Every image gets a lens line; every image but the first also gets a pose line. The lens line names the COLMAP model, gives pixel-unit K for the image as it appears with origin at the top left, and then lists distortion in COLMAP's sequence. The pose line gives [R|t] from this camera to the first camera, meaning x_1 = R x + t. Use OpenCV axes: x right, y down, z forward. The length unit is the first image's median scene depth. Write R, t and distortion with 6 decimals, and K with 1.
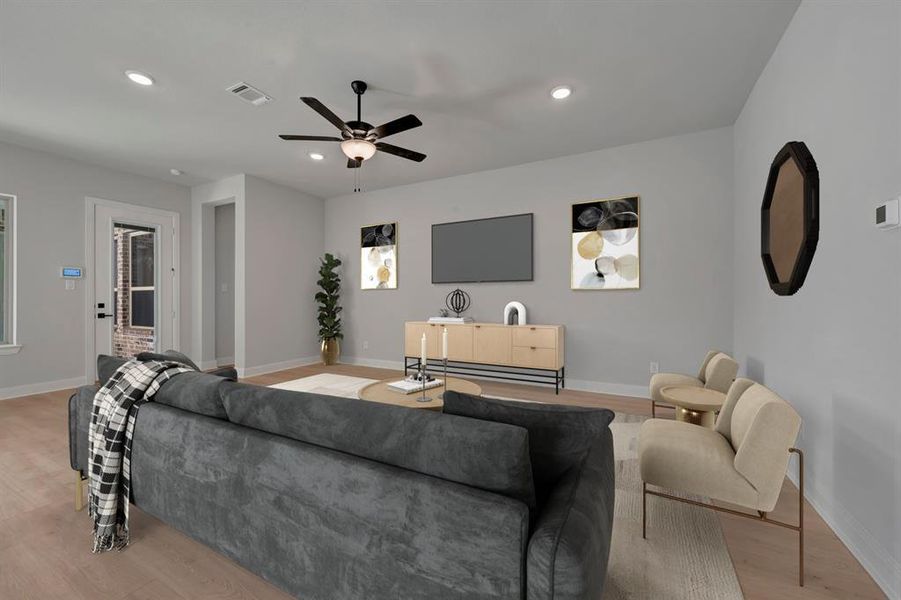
lens RADIAL K [[356.8, 0, 453.2], [0, 356.8, 294.3], [0, 0, 1]] dist [-0.001483, -0.000245]
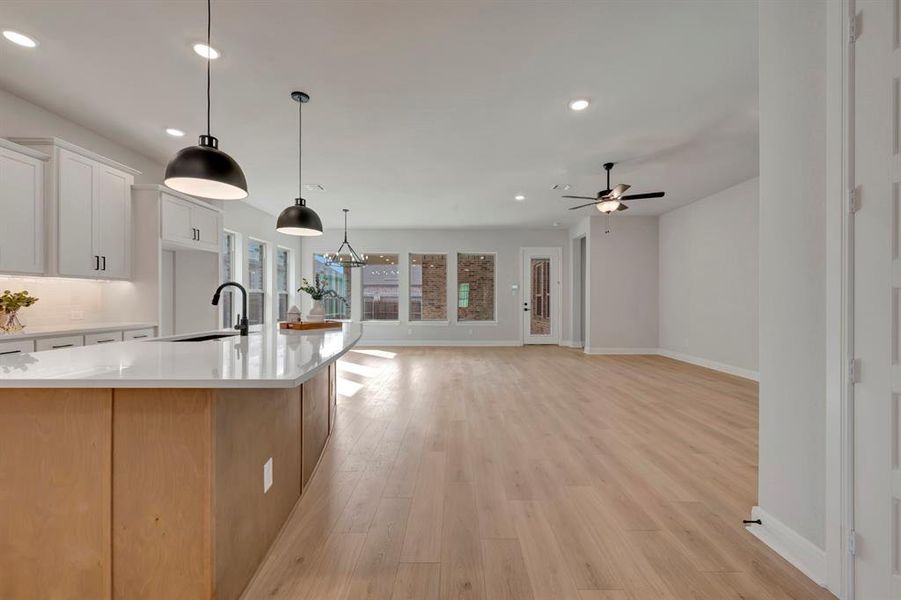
lens RADIAL K [[356.8, 0, 445.2], [0, 356.8, 299.3], [0, 0, 1]] dist [-0.001483, -0.000245]
pose [[0.439432, 0.002420, -0.898273, 0.486446], [0.005530, 0.999970, 0.005400, -0.005365], [0.898259, -0.007341, 0.439405, -0.193419]]
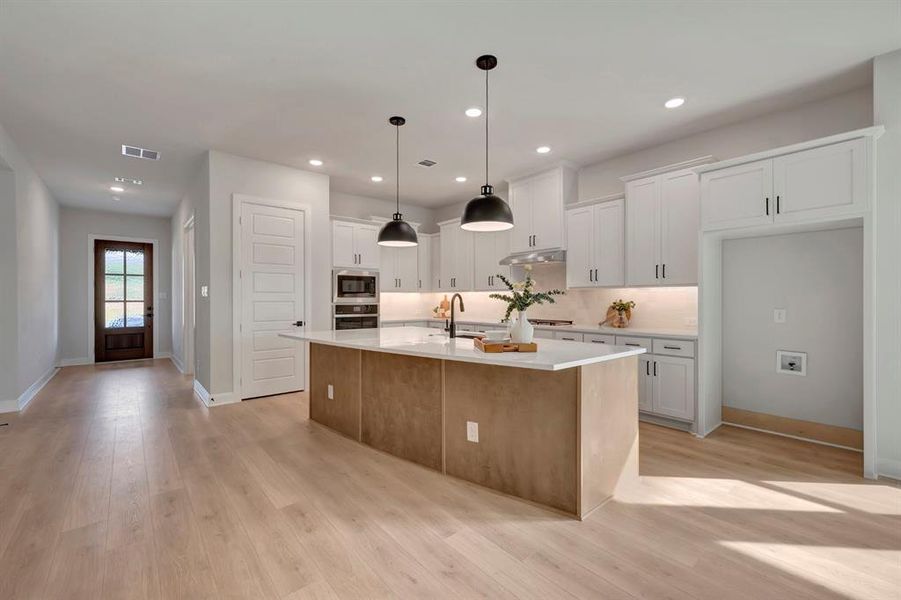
lens RADIAL K [[377.4, 0, 462.4], [0, 377.4, 297.7], [0, 0, 1]] dist [0.000811, 0.001114]
pose [[-0.934638, 0.004341, 0.355574, -0.348895], [-0.000588, 0.999905, -0.013753, -0.011943], [-0.355600, -0.013063, -0.934547, 0.374390]]
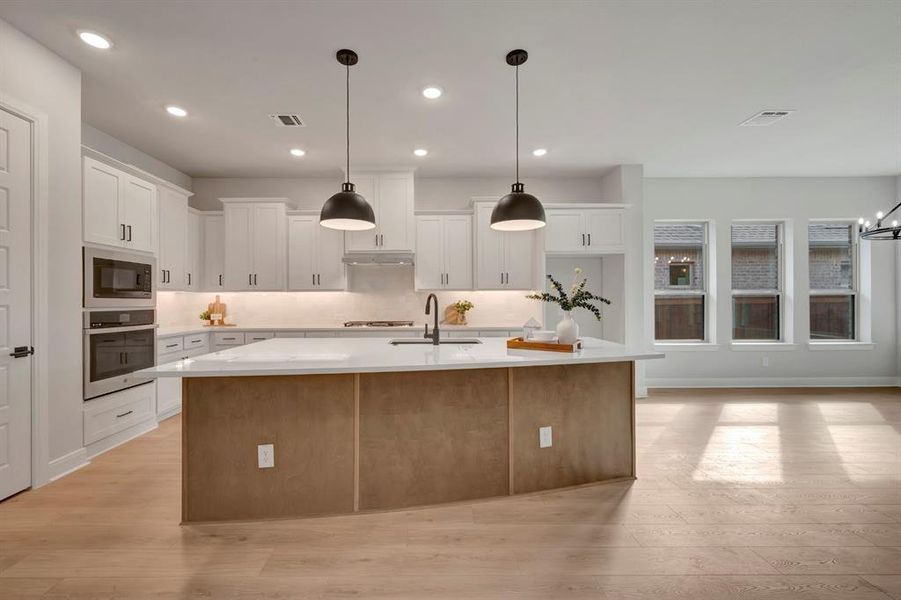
lens RADIAL K [[353.7, 0, 432.9], [0, 353.7, 299.3], [0, 0, 1]] dist [-0.003052, 0.000337]
pose [[-0.885321, 0.004359, -0.464959, 0.147724], [0.010263, 0.999896, -0.010169, -0.014022], [0.464867, -0.013775, -0.885274, 0.236926]]
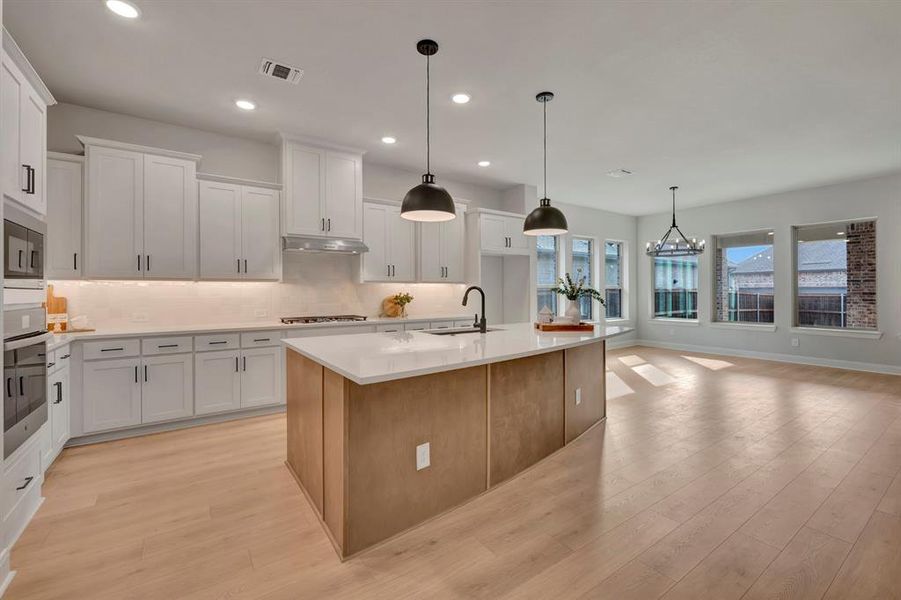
lens RADIAL K [[367.8, 0, 450.1], [0, 367.8, 292.6], [0, 0, 1]] dist [0.002558, -0.001043]
pose [[-0.481958, 0.006583, -0.876170, 0.454694], [0.012877, 0.999917, 0.000429, -0.018942], [0.876100, -0.011076, -0.482003, 0.016911]]
